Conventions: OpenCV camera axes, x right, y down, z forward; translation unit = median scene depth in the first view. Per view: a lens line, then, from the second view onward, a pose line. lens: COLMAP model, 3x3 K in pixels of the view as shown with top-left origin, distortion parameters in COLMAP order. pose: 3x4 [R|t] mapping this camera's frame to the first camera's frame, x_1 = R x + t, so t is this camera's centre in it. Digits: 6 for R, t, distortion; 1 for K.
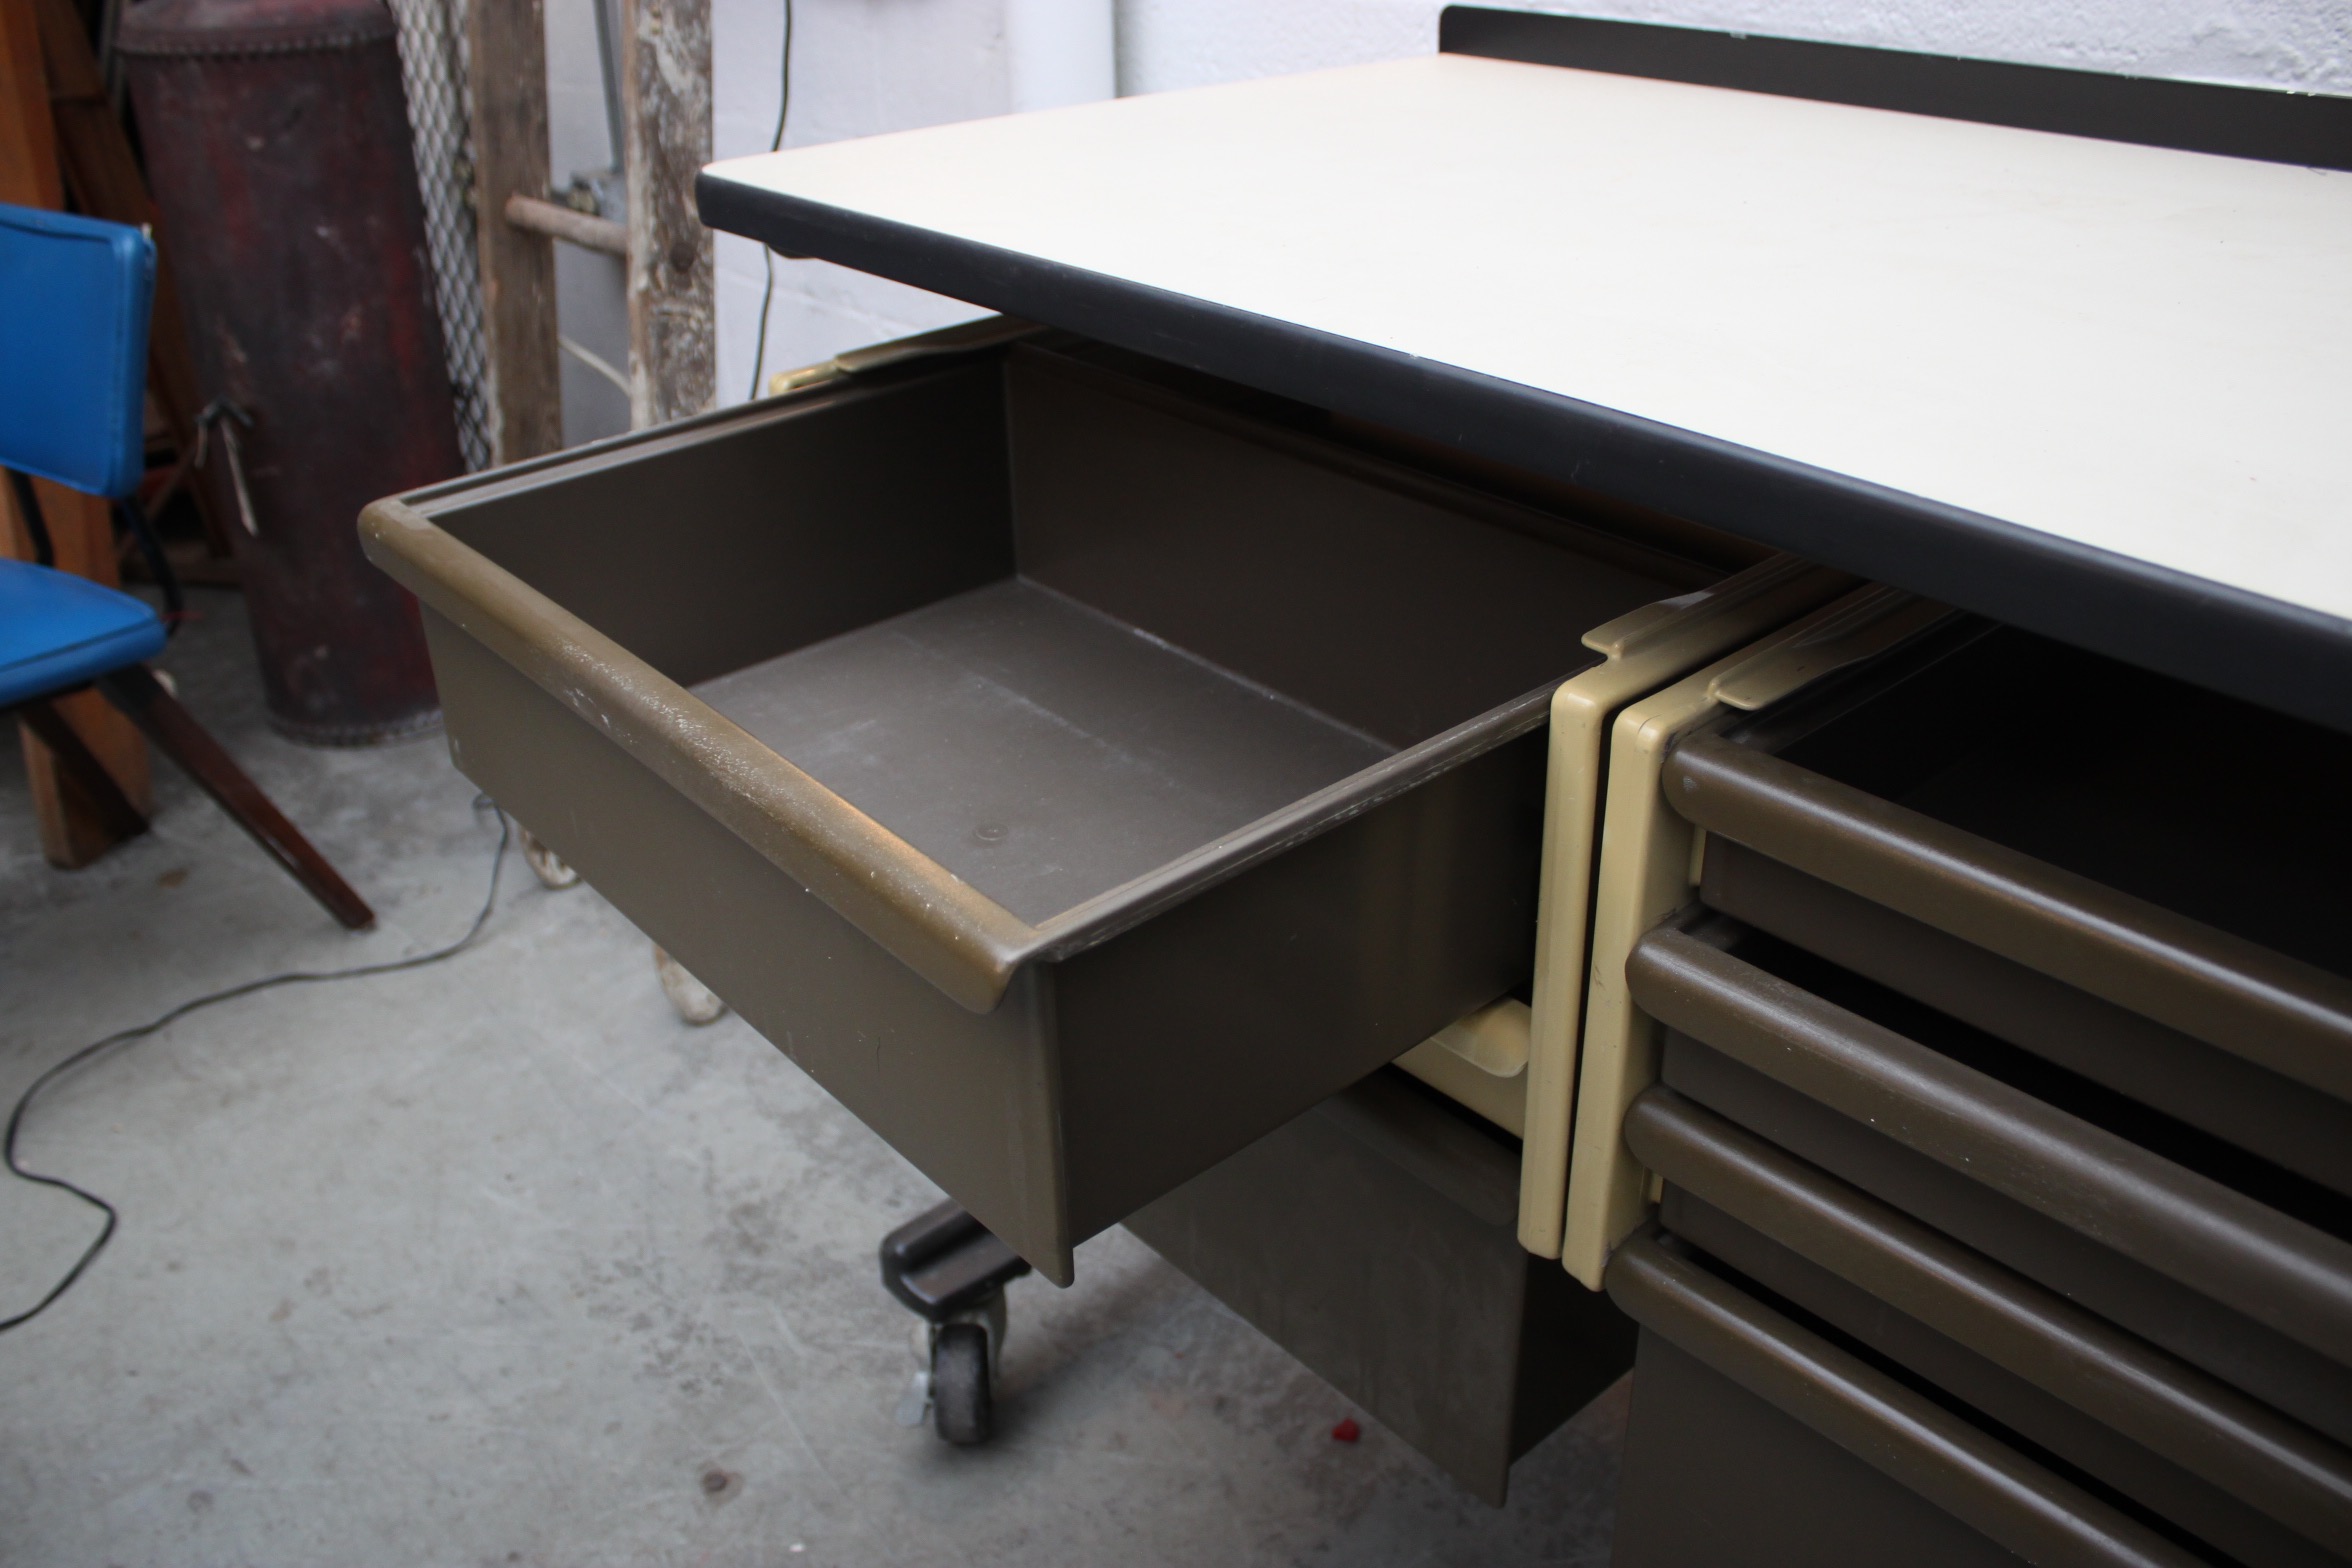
lens RADIAL K [[1943.8, 0, 1179.0], [0, 1943.8, 806.0], [0, 0, 1]] dist [-0.165264, 0.137261]
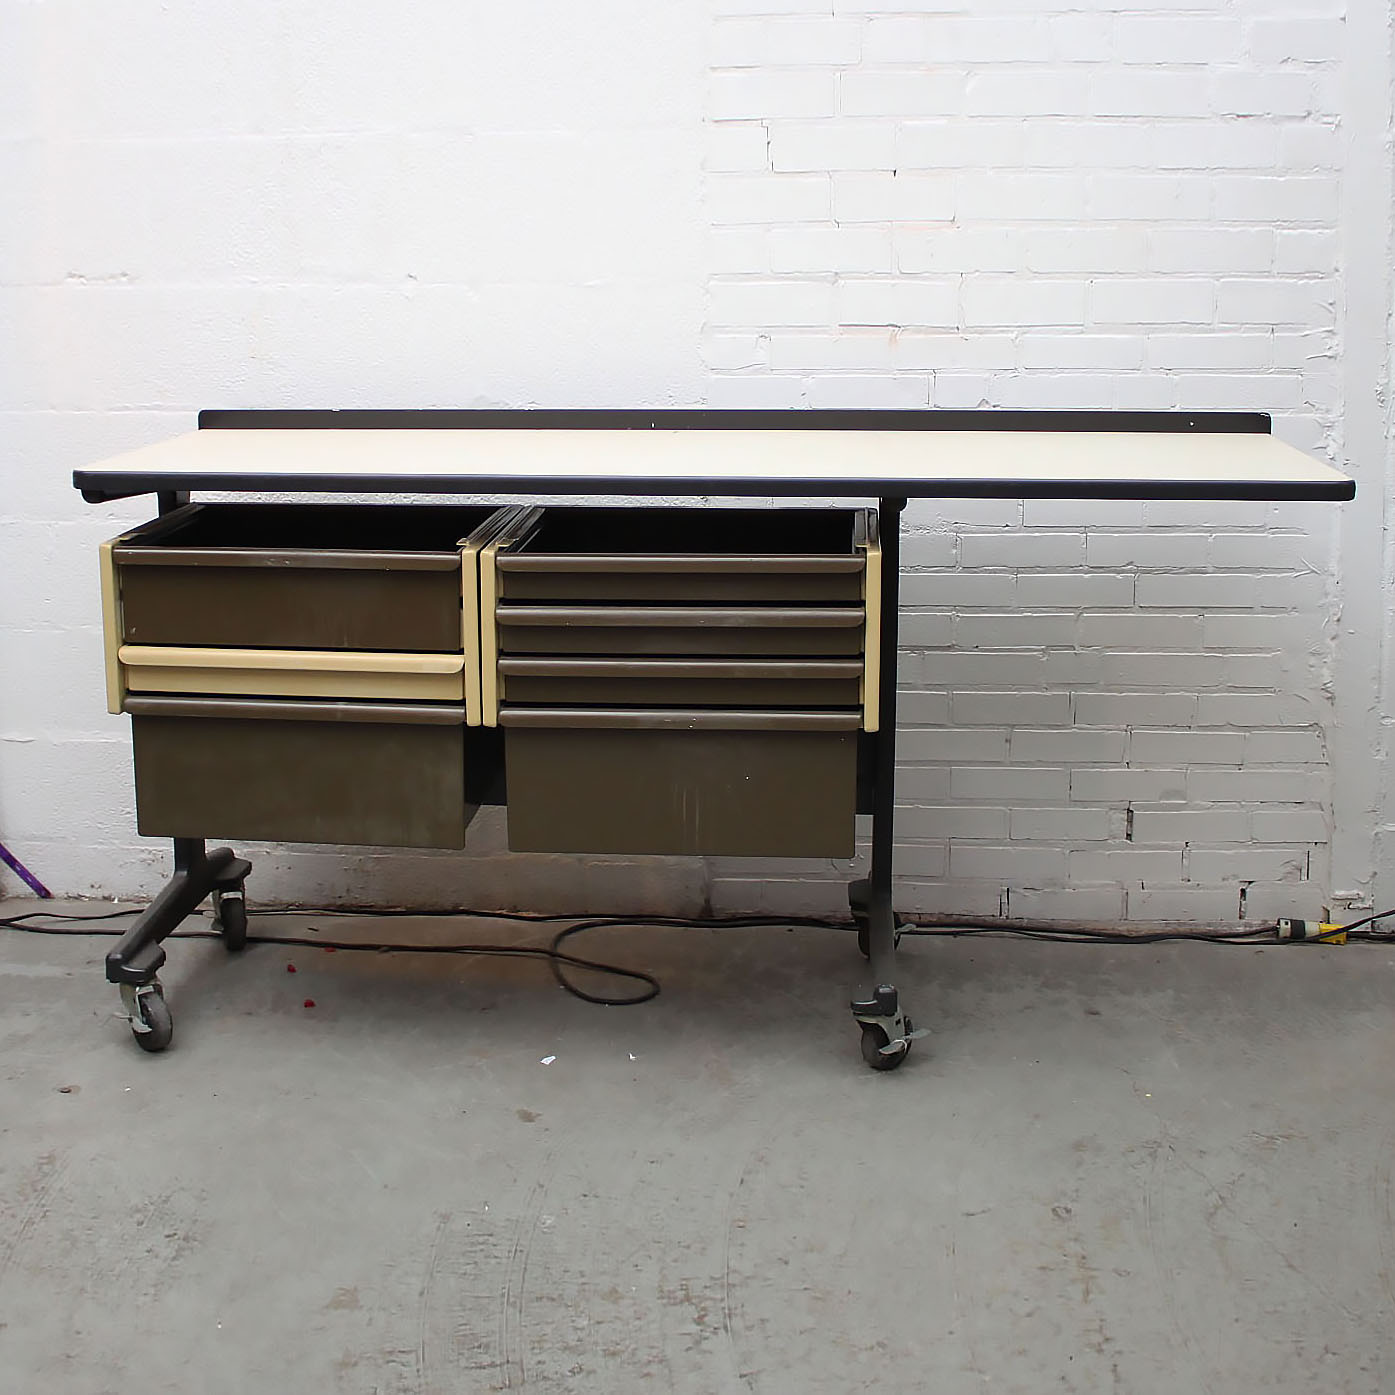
lens RADIAL K [[1941.8, 0, 632.3], [0, 1941.8, 561.7], [0, 0, 1]] dist [-0.179900, 0.156529]
pose [[0.734981, -0.096528, 0.671182, -1.931525], [0.314791, 0.925264, -0.211643, 0.791625], [-0.600591, 0.366835, 0.710438, -1.774501]]
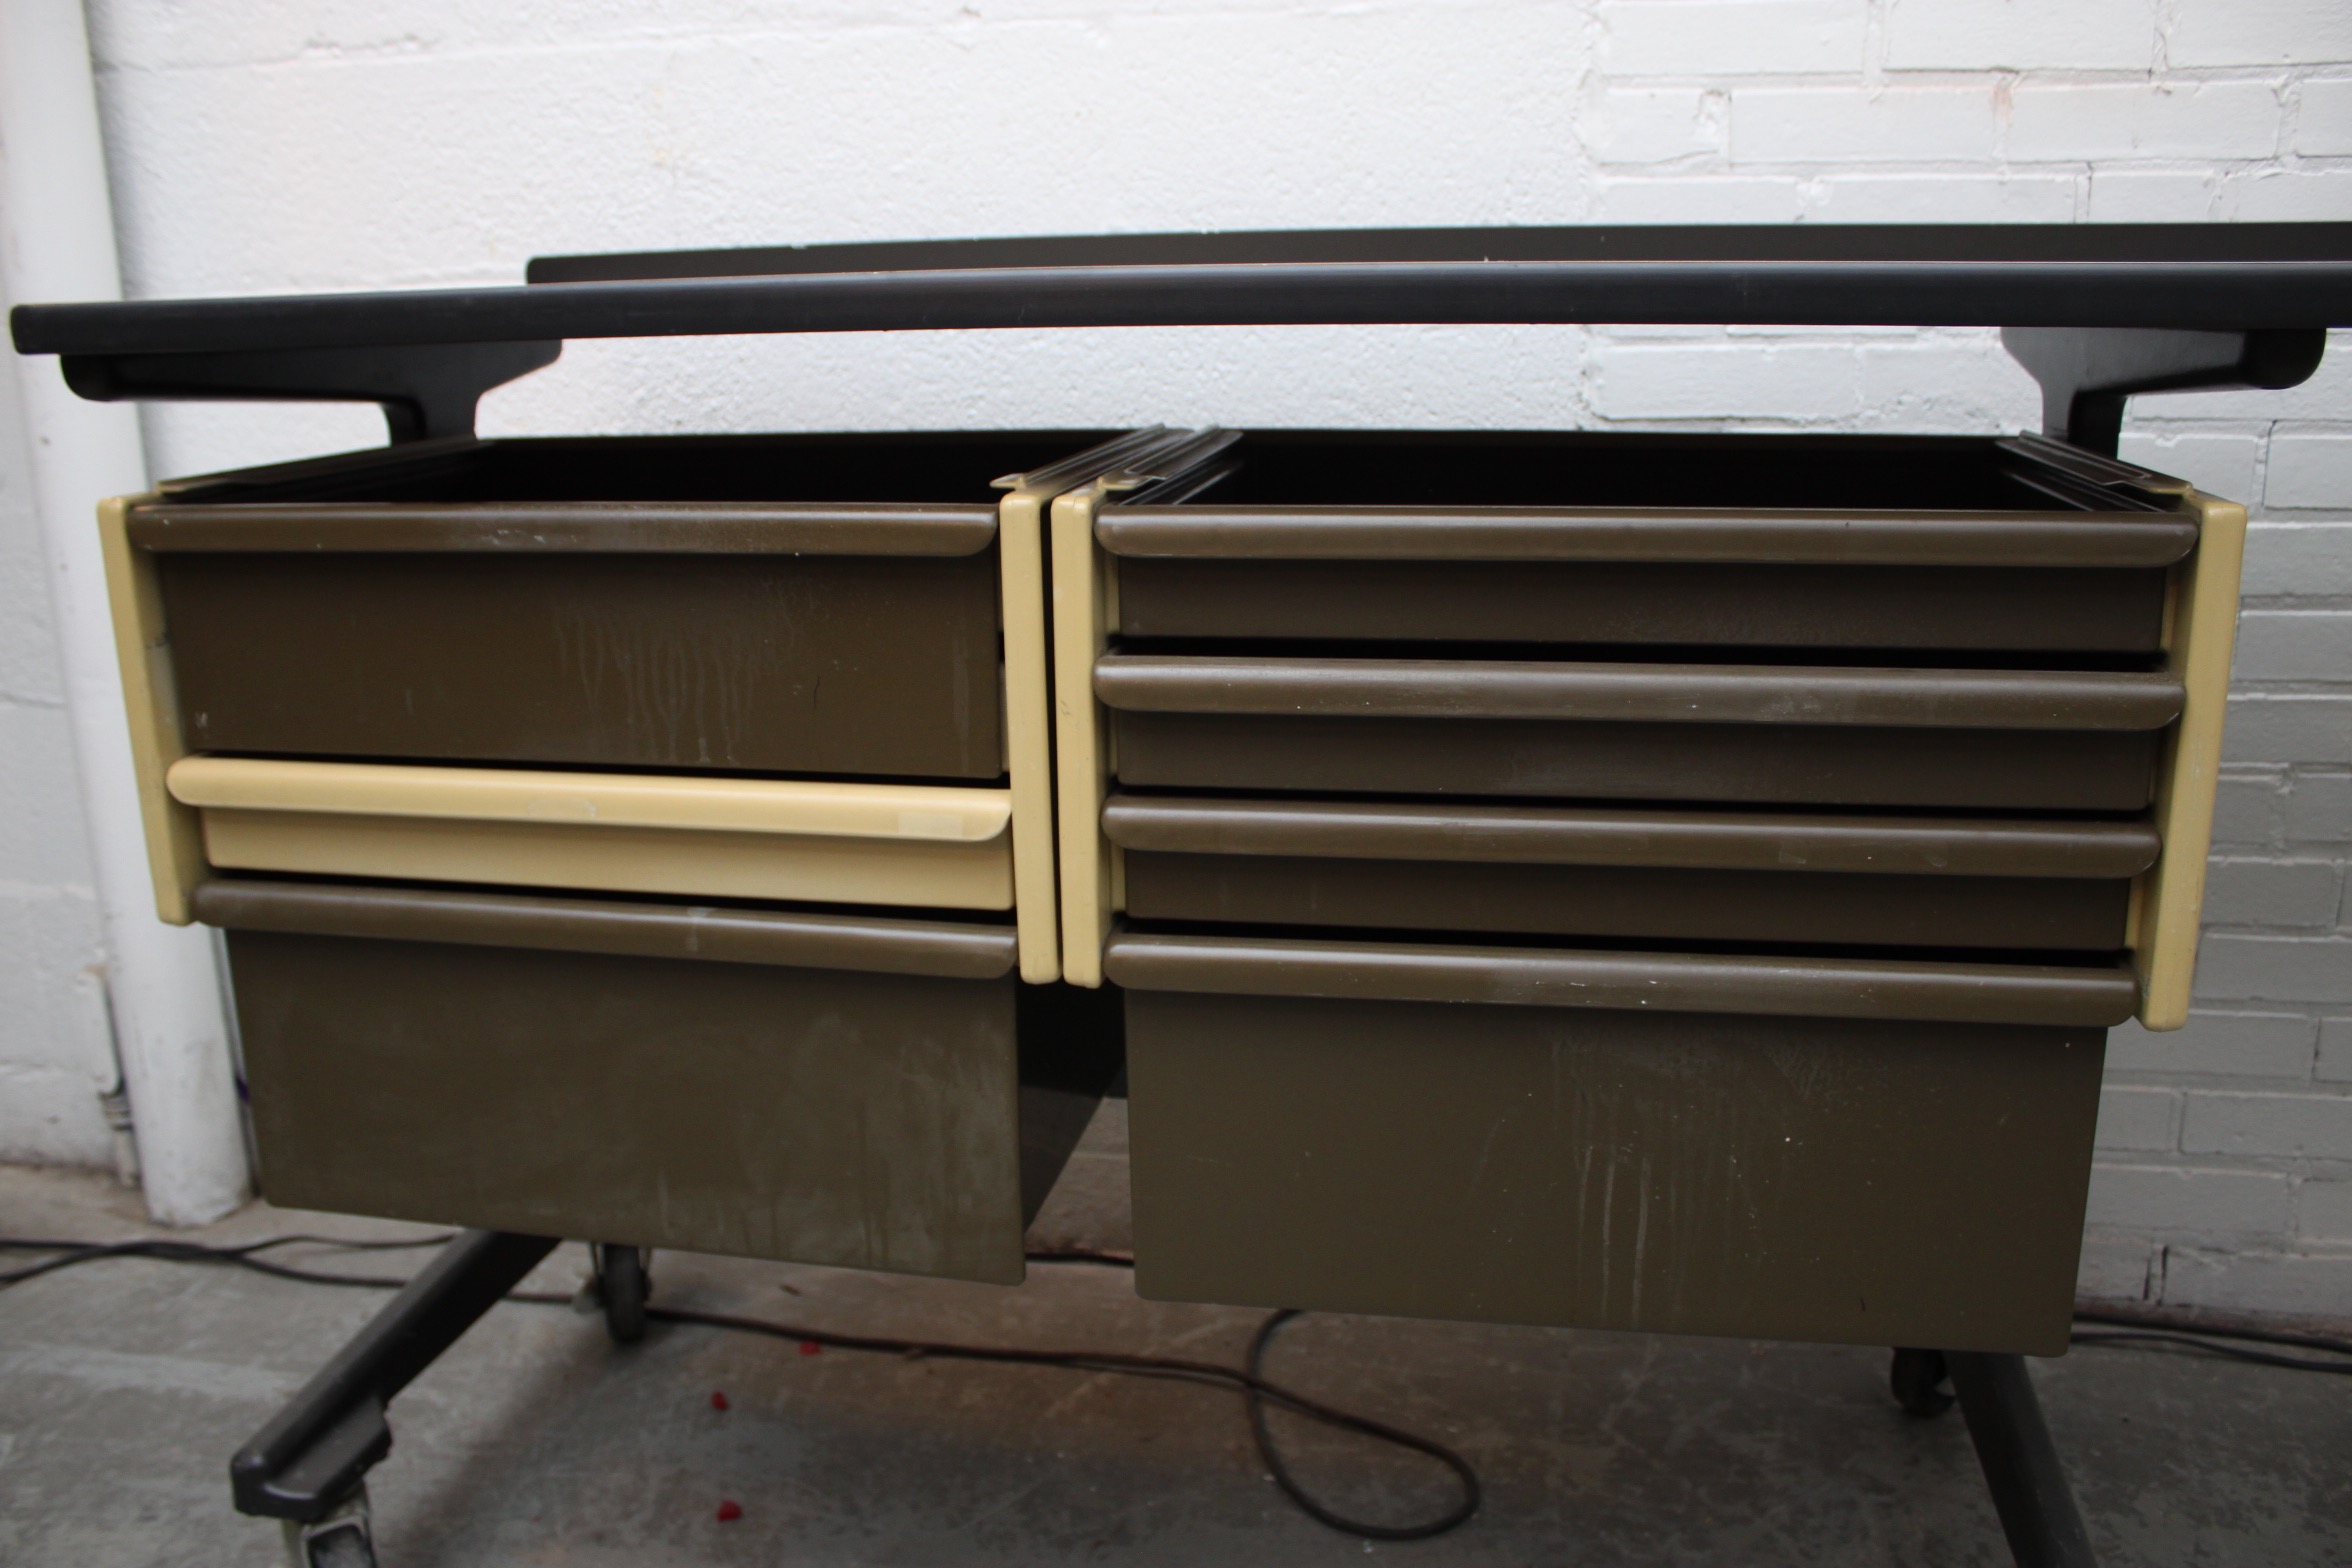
lens RADIAL K [[1943.8, 0, 1179.0], [0, 1943.8, 806.0], [0, 0, 1]] dist [-0.165264, 0.137261]
pose [[0.790363, -0.145687, 0.595064, -0.494592], [0.290704, 0.944183, -0.154951, 0.350060], [-0.539275, 0.295455, 0.788599, -0.105248]]
